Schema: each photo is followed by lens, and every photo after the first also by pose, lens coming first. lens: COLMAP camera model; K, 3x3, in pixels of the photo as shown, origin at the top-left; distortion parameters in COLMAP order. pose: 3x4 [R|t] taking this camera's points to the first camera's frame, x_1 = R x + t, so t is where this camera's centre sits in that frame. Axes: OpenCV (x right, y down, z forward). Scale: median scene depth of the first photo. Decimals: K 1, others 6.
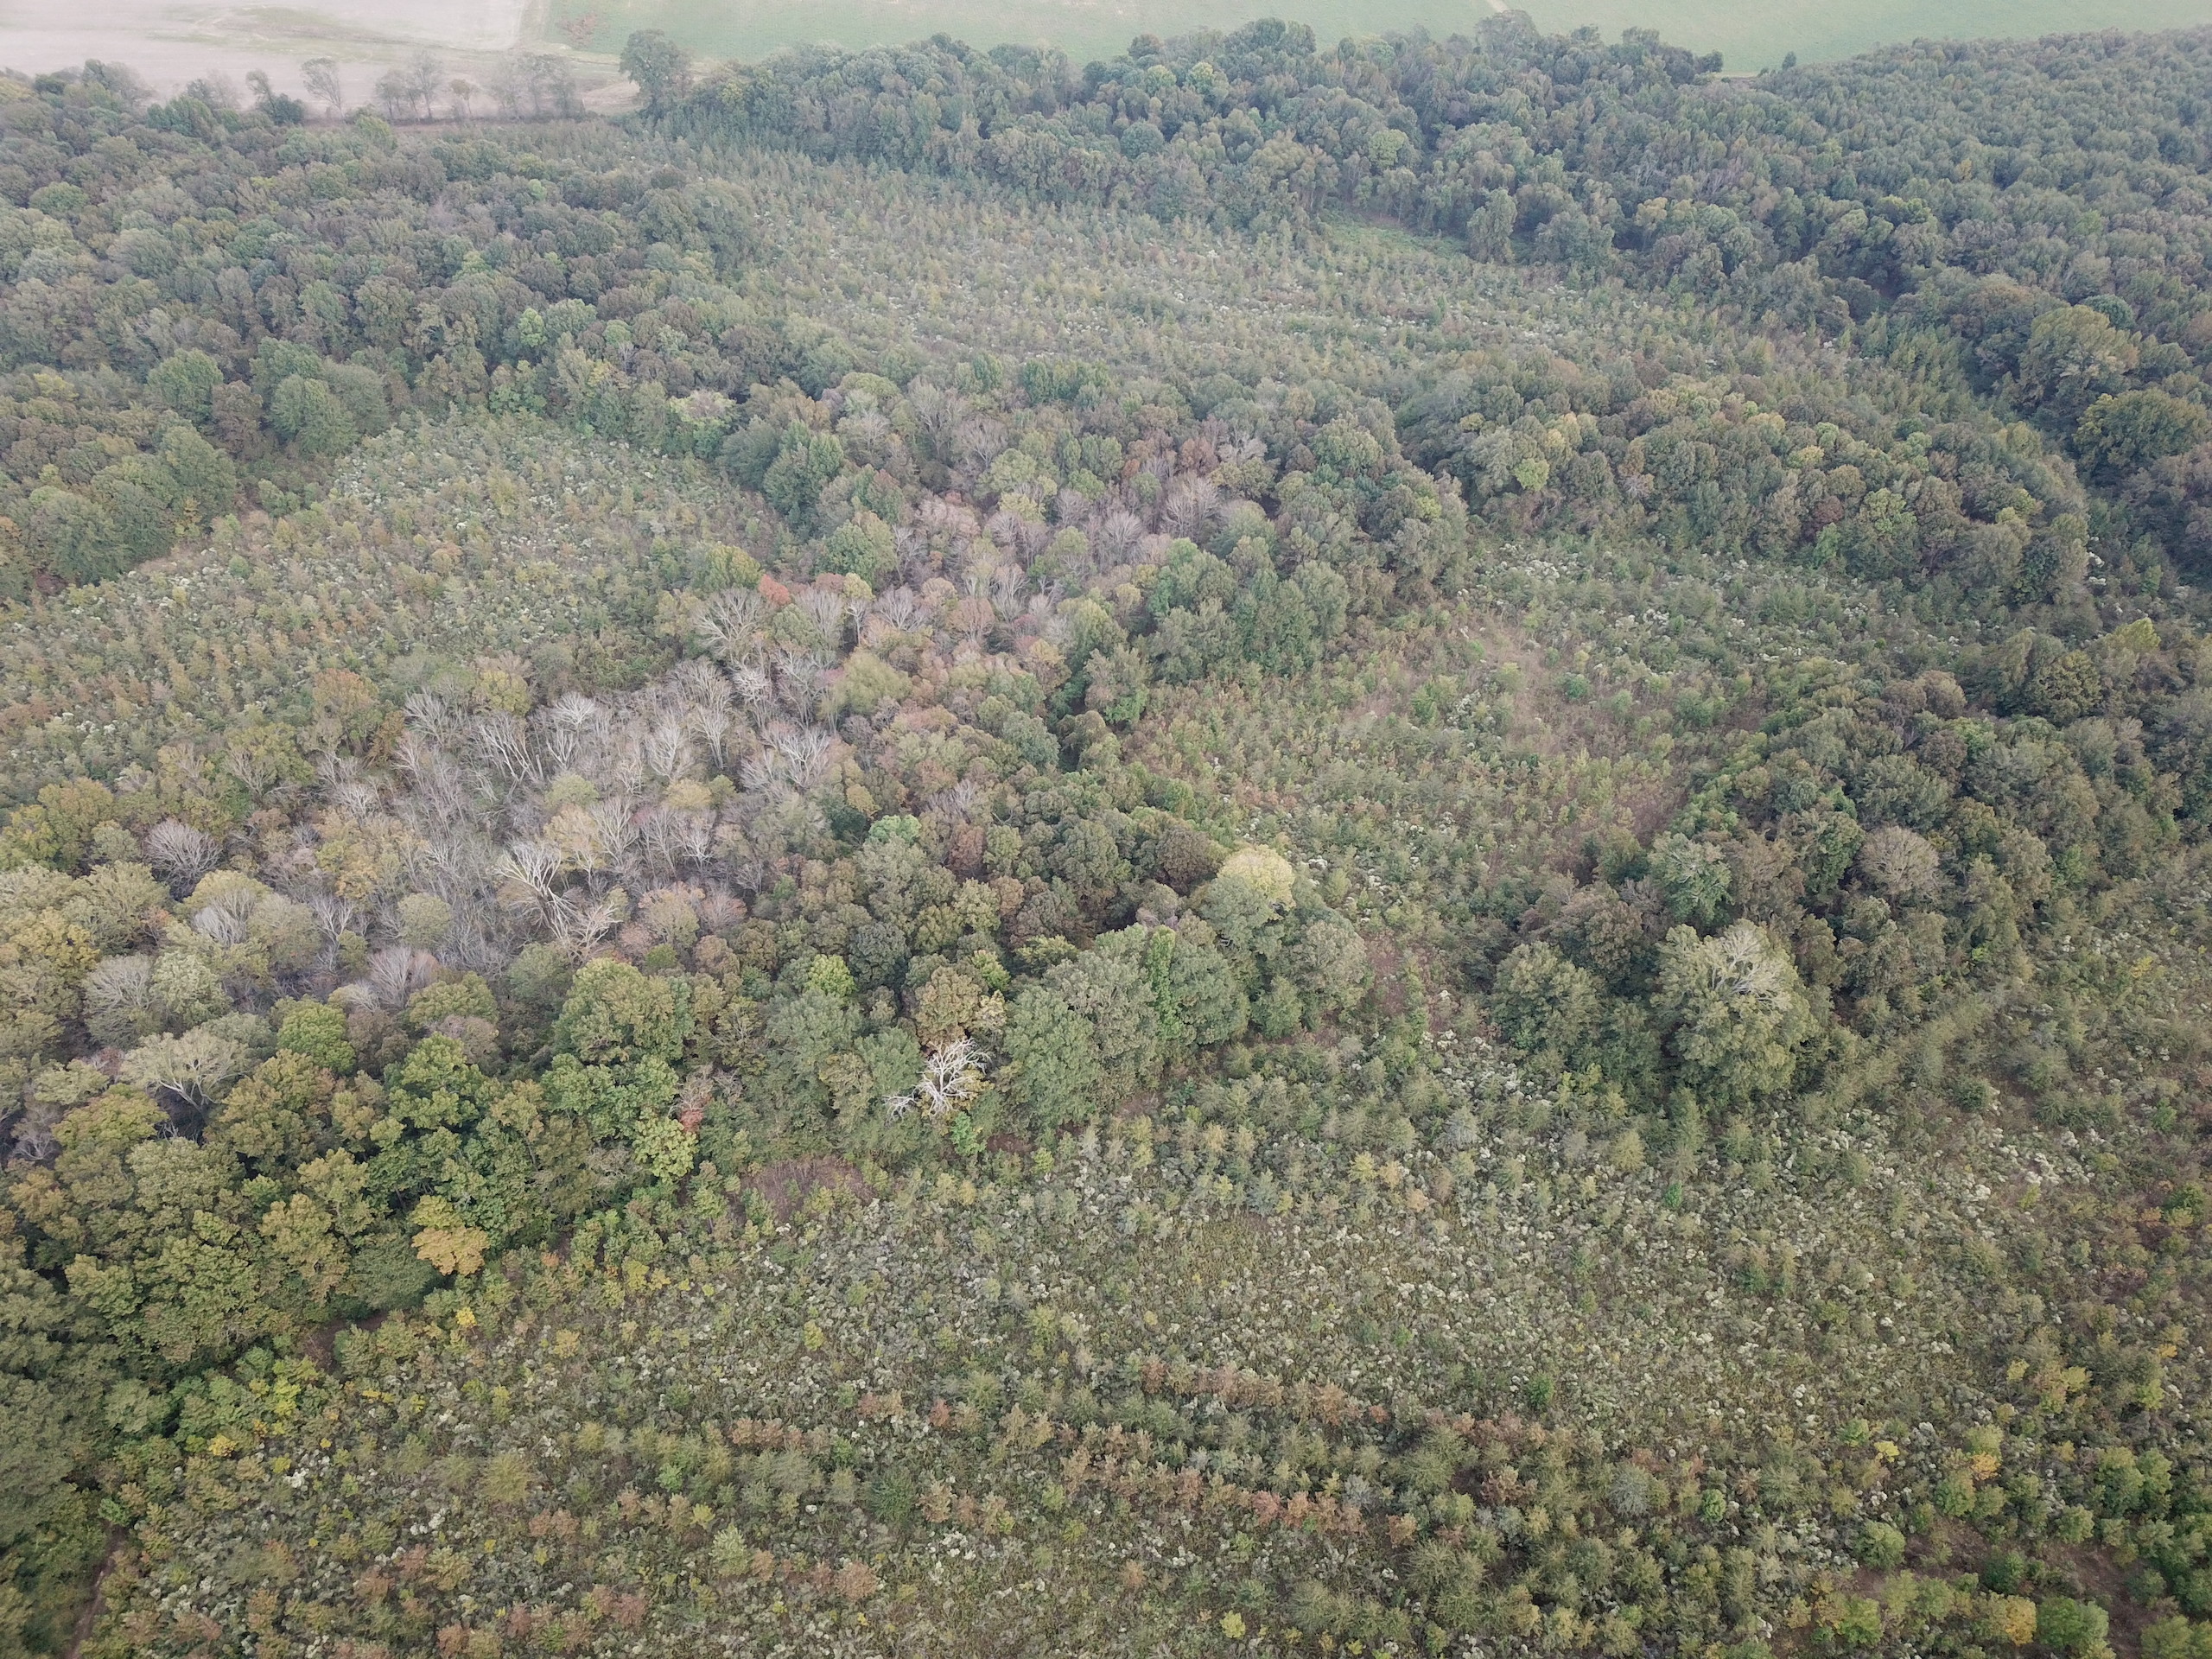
lens RADIAL K [[1685.3, 0, 1118.2], [0, 1685.3, 836.9], [0, 0, 1]] dist [0.015327, -0.010099]
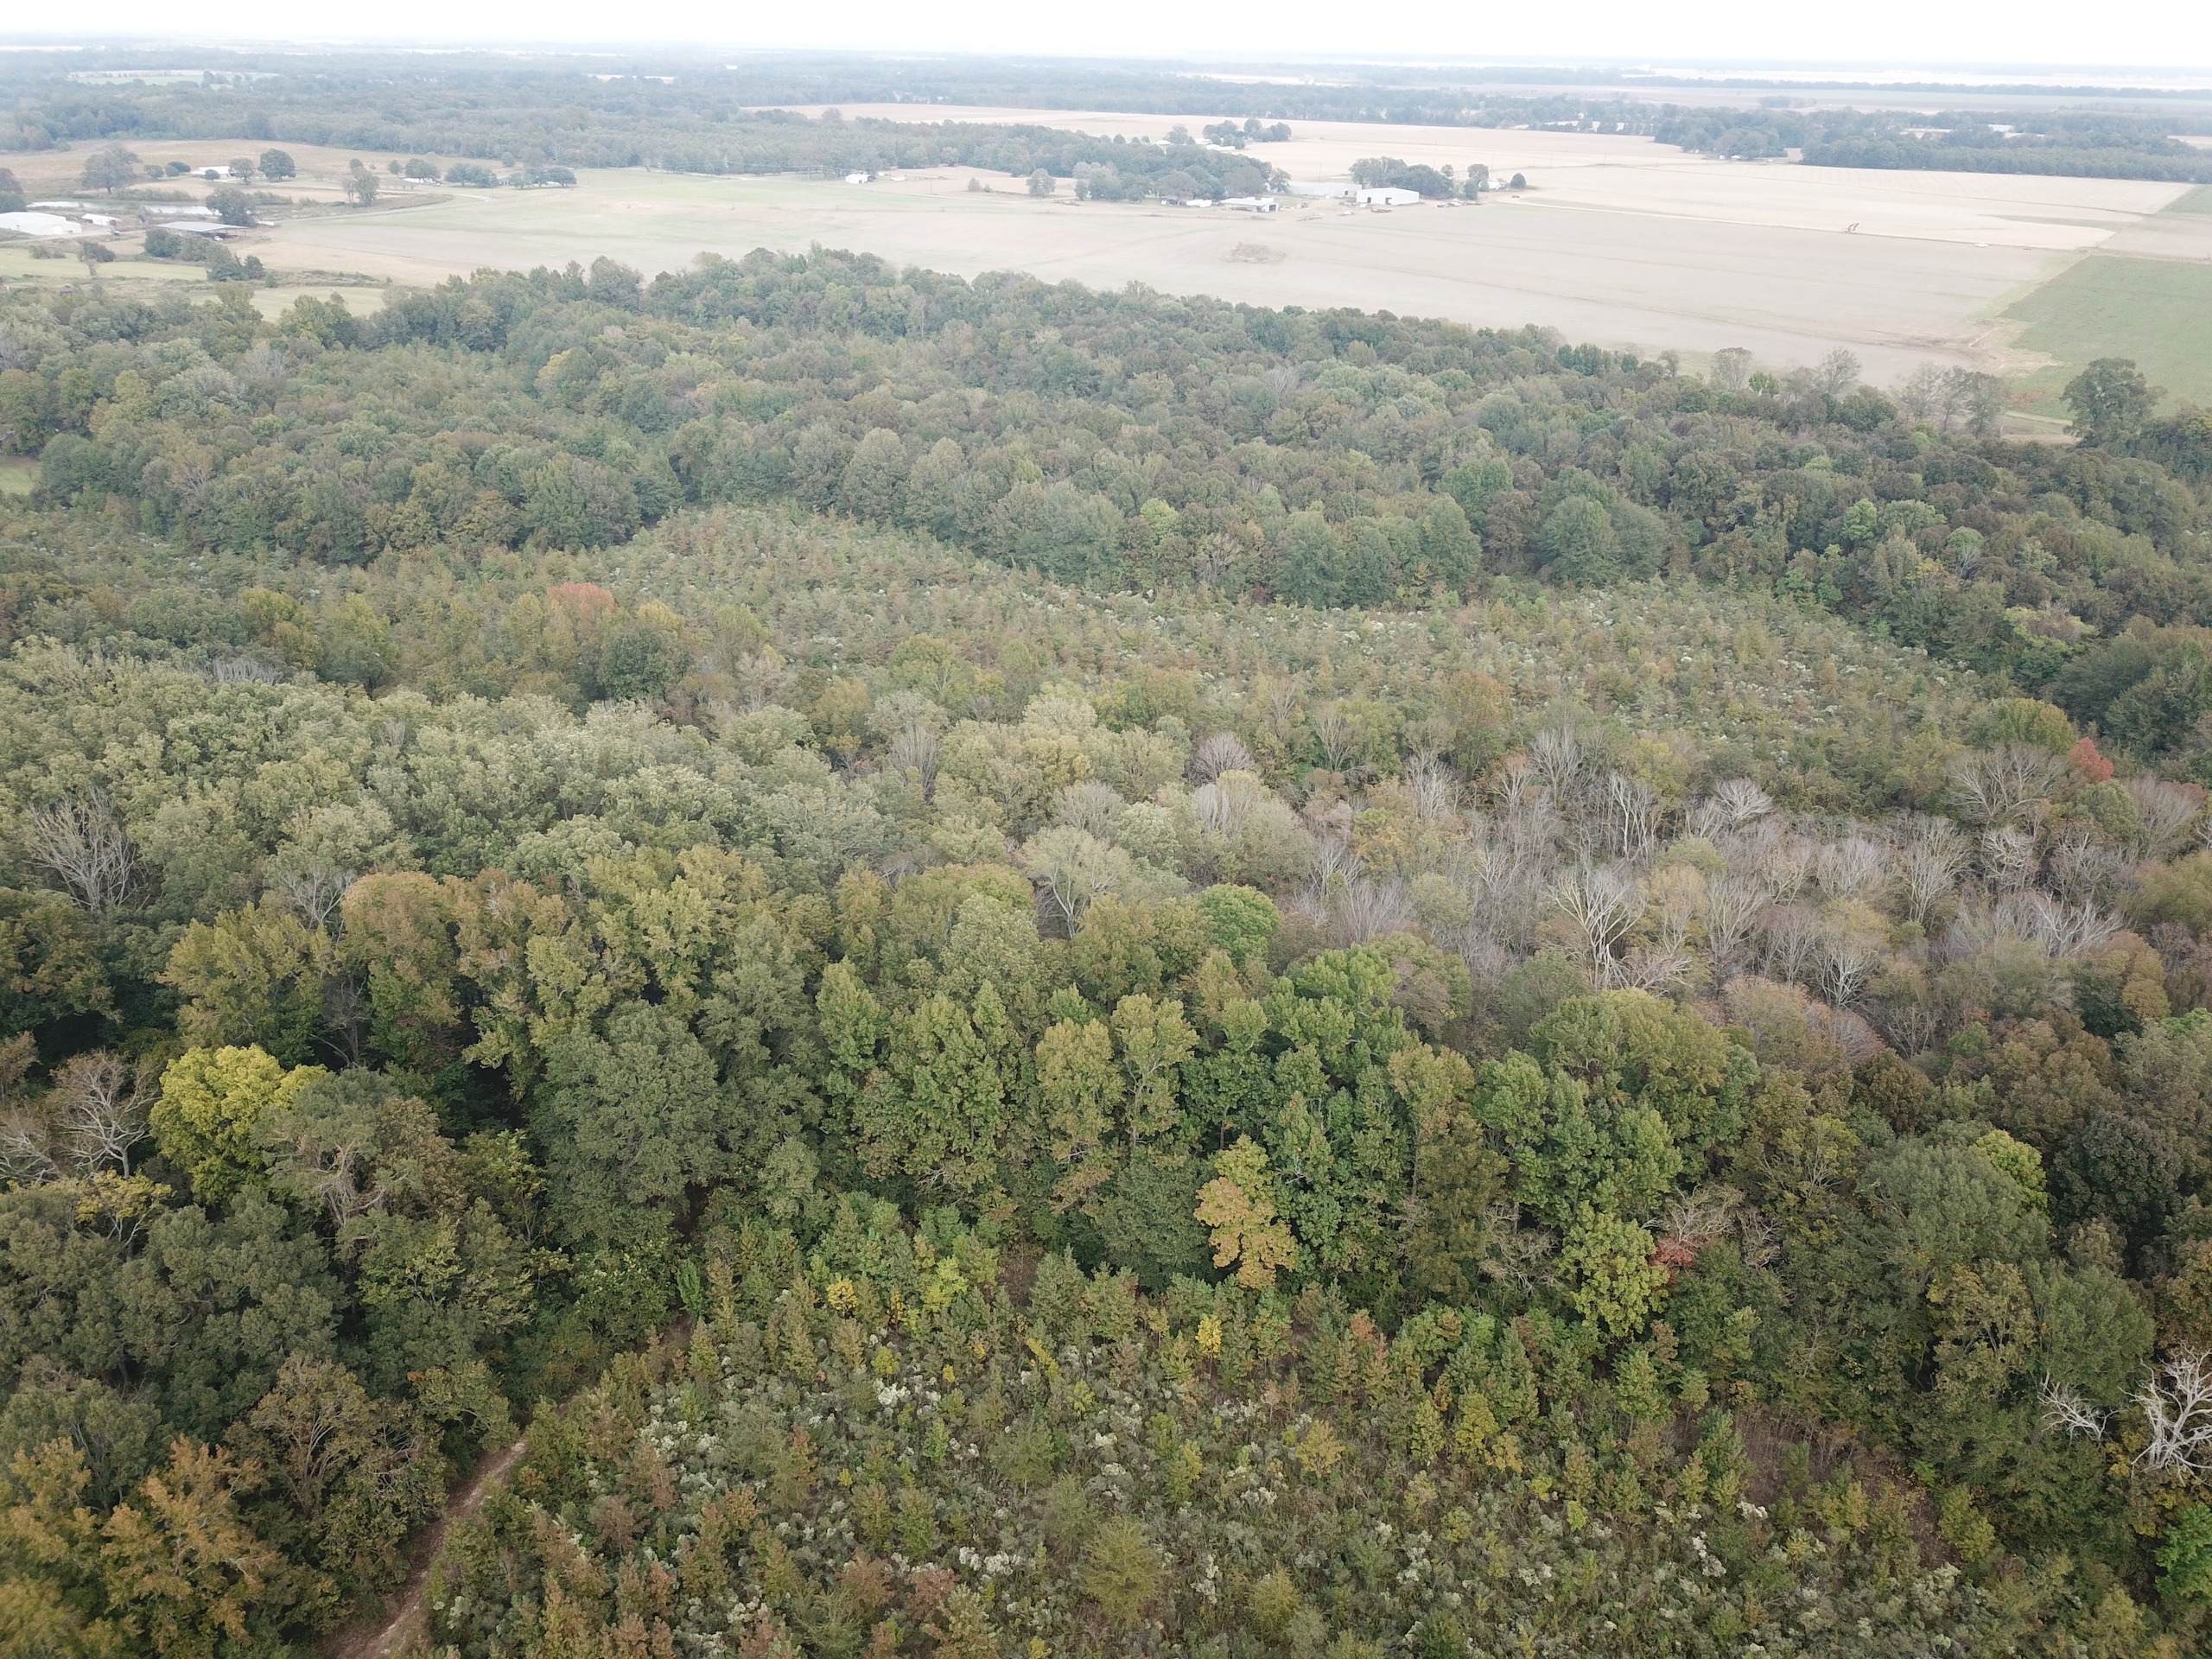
lens RADIAL K [[1685.3, 0, 1118.0], [0, 1685.3, 825.9], [0, 0, 1]] dist [0.015327, -0.010099]
pose [[0.718674, 0.268037, -0.641611, -0.069179], [-0.466957, 0.869739, -0.159705, 0.258905], [0.515227, 0.414380, 0.750220, 0.482950]]
